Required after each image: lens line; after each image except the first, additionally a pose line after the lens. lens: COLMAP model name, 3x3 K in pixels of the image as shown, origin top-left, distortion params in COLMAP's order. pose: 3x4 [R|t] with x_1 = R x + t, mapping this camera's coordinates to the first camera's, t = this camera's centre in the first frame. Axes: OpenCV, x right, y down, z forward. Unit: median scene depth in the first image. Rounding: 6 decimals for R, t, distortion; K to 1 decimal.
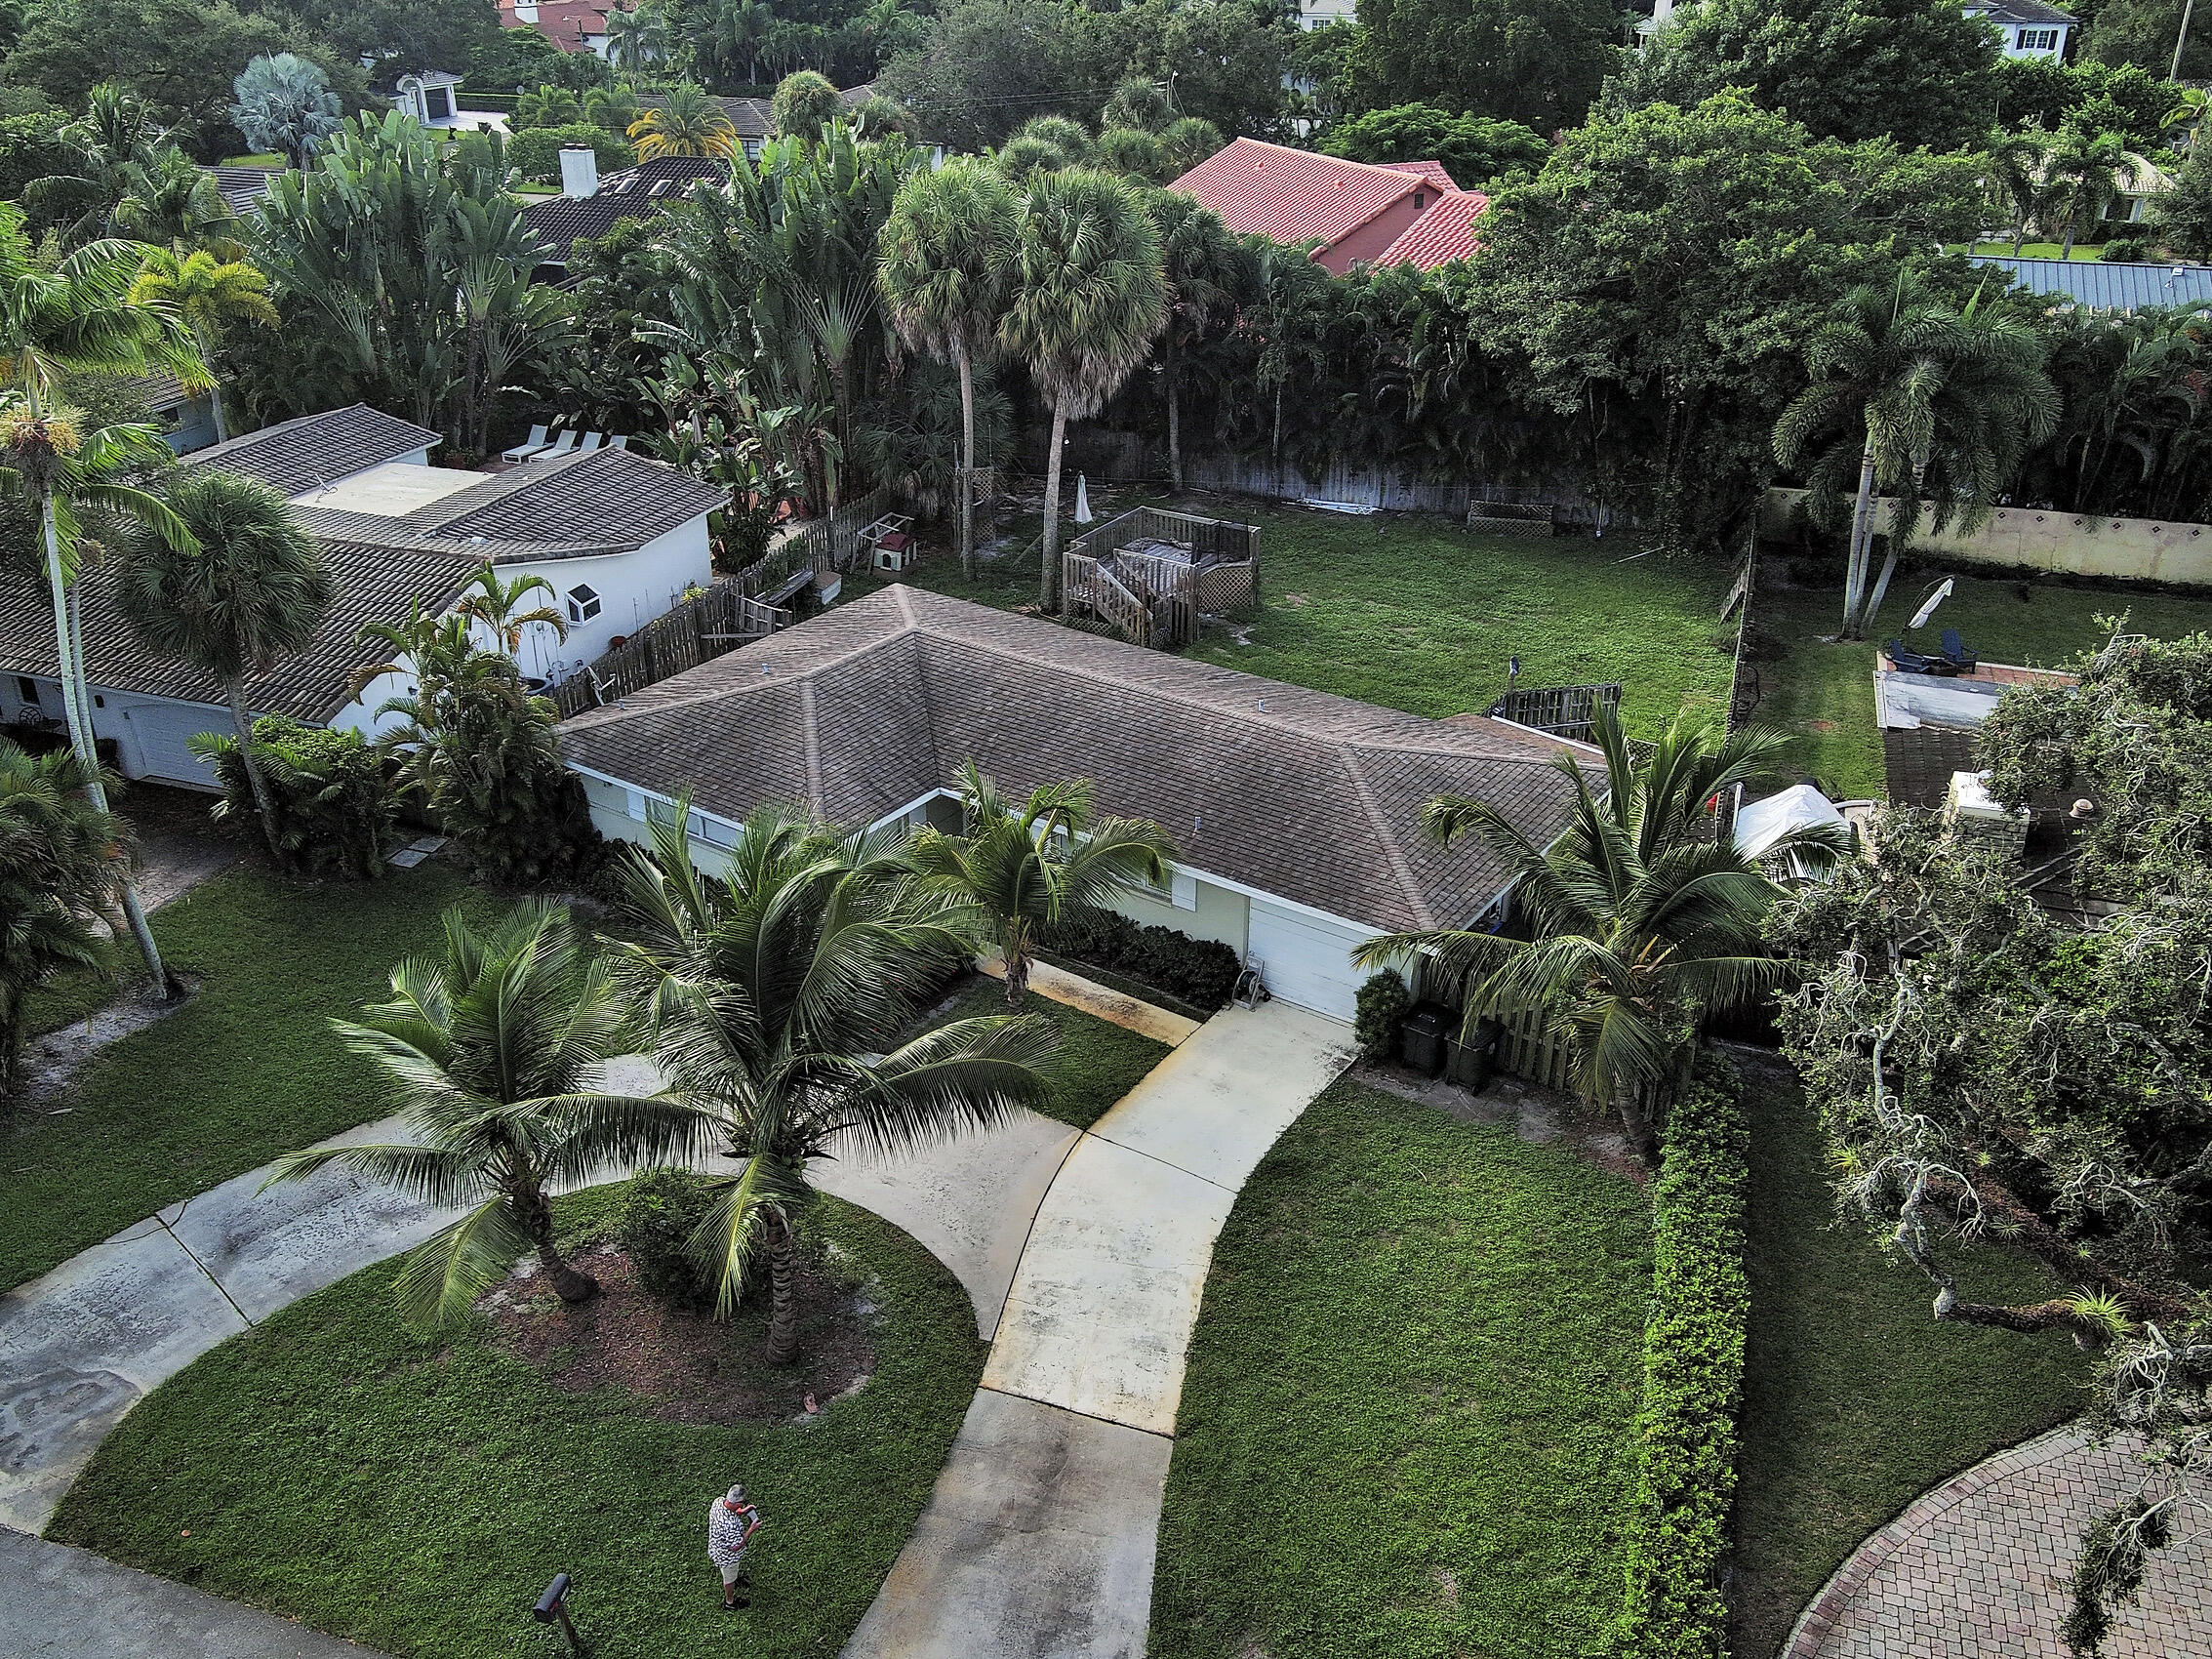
lens RADIAL K [[1837.1, 0, 1106.0], [0, 1837.1, 829.5], [0, 0, 1]] dist [0.001101, -0.002335]
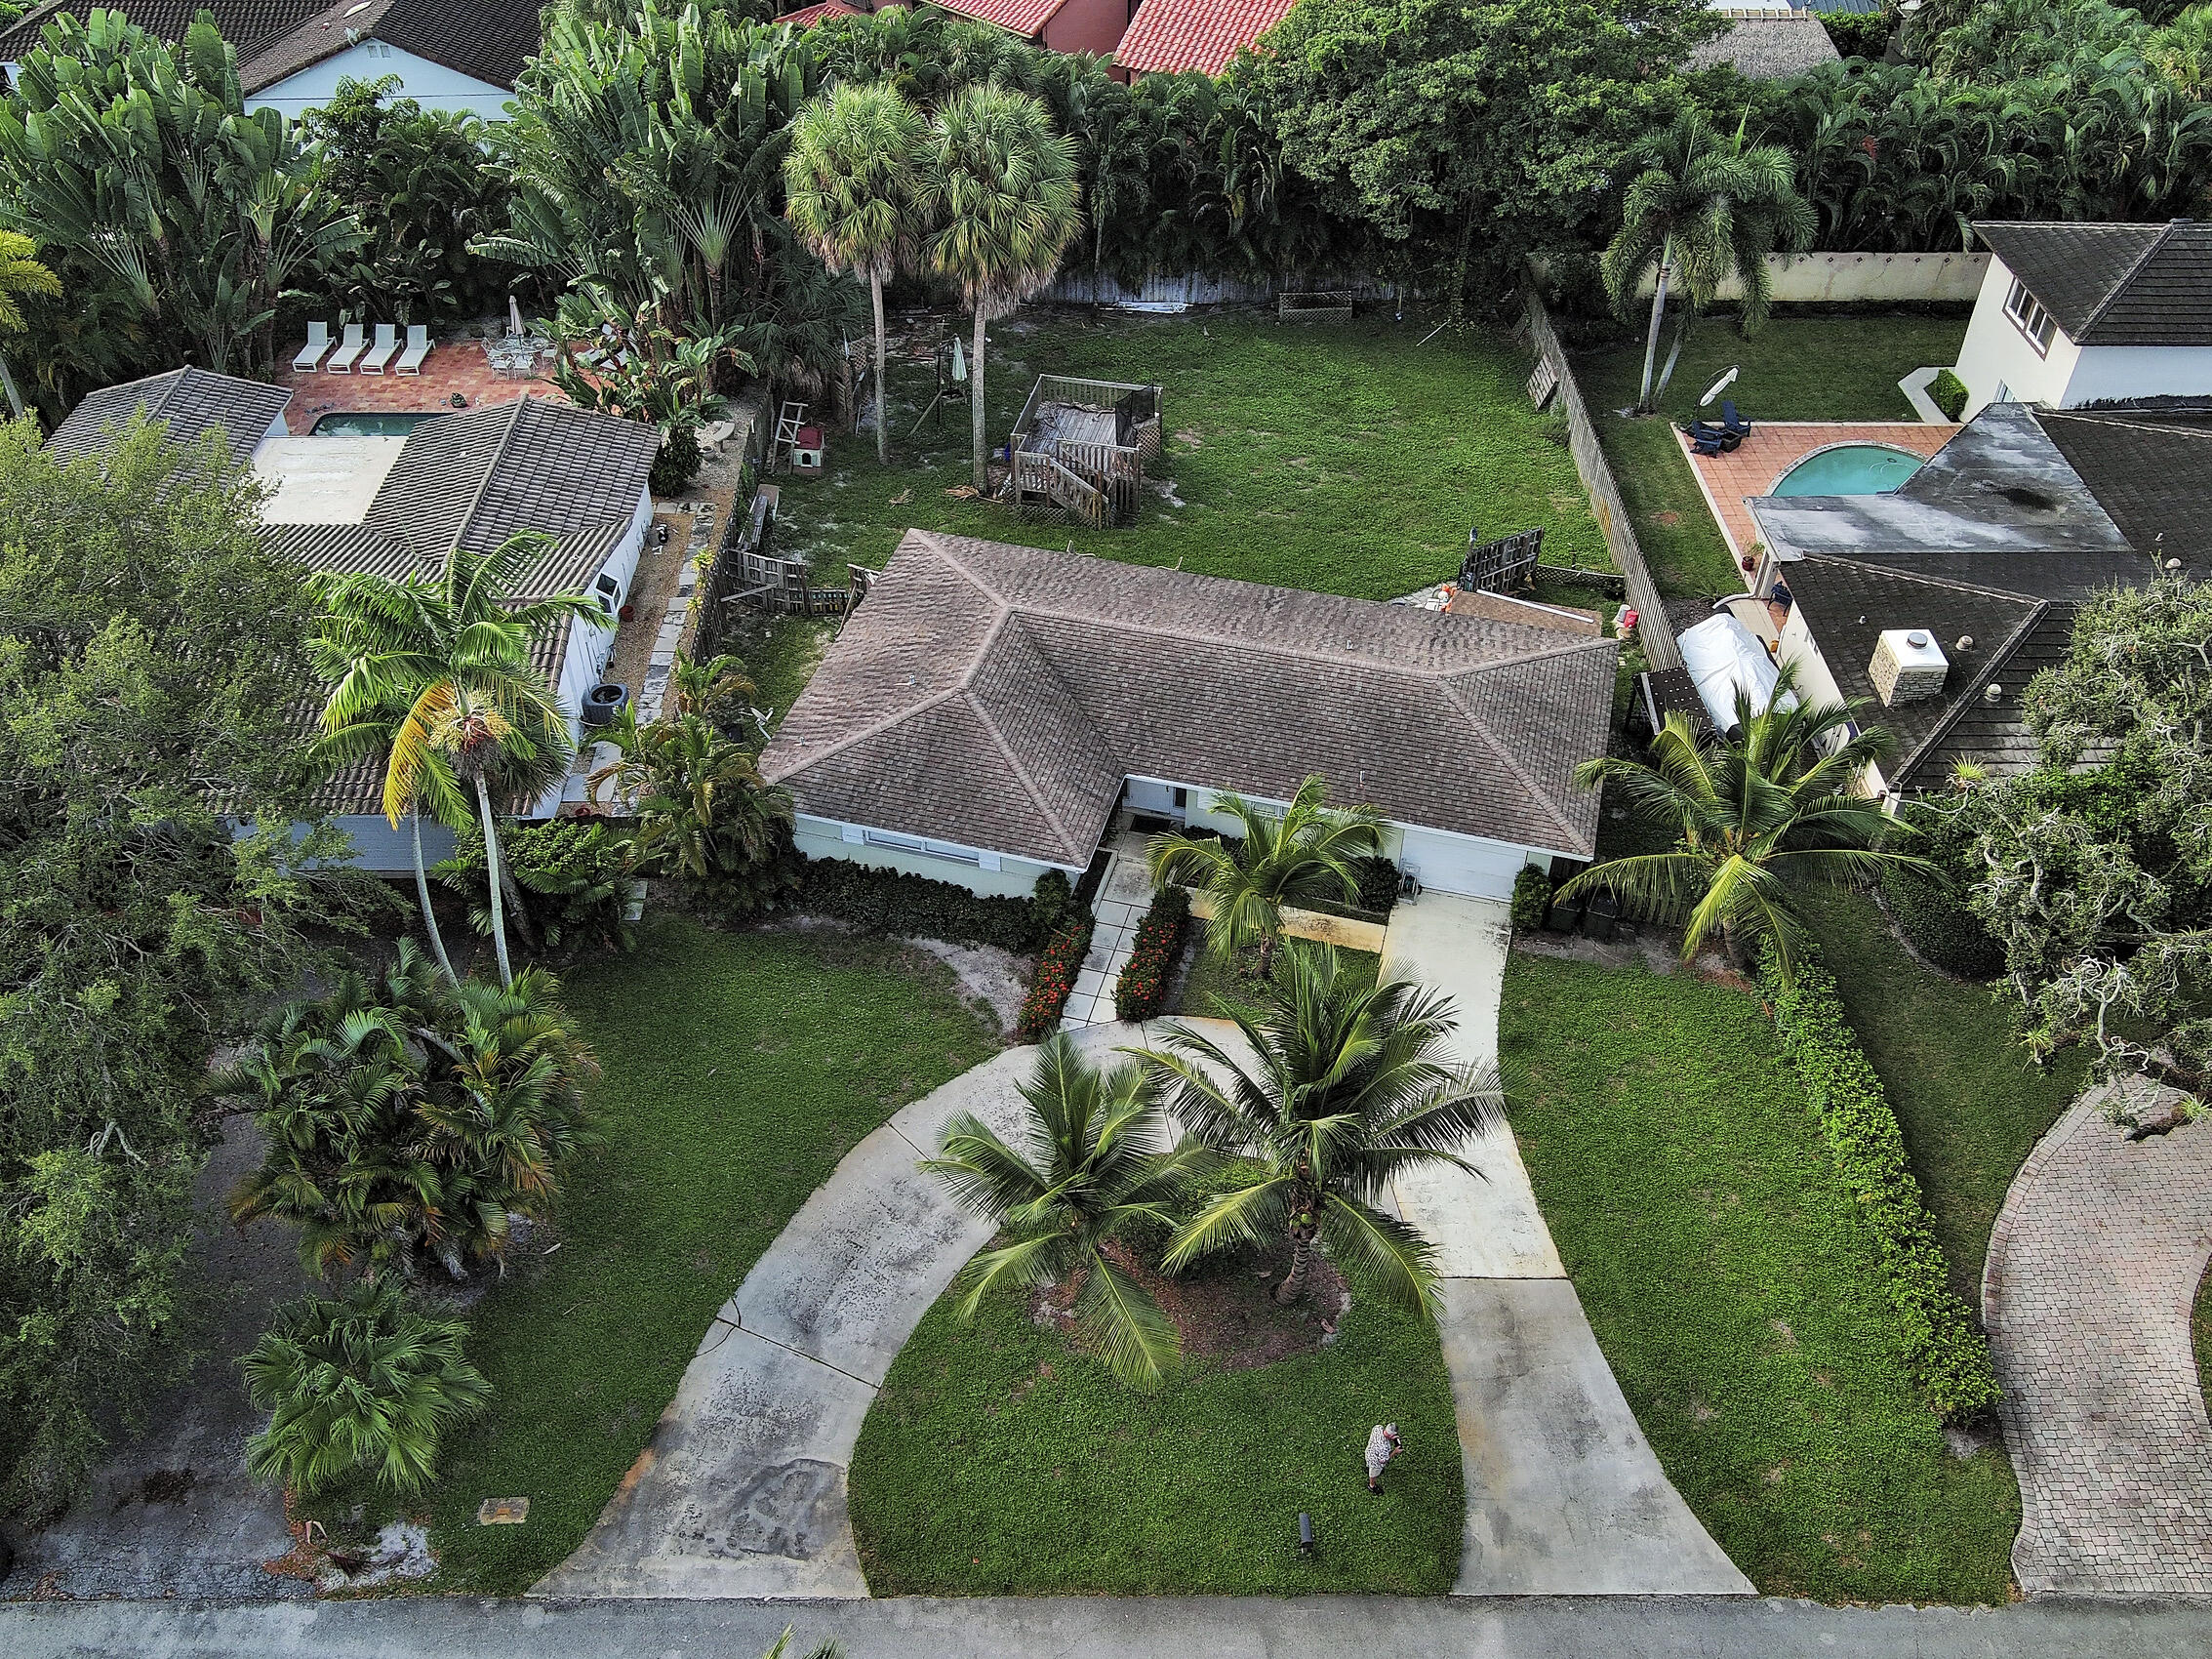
lens RADIAL K [[1837.1, 0, 1106.0], [0, 1837.1, 829.5], [0, 0, 1]] dist [0.001101, -0.002335]
pose [[0.941293, -0.223514, 0.253000, -0.363148], [0.150370, 0.948572, 0.278568, -0.283910], [-0.302252, -0.224171, 0.926494, -0.096519]]
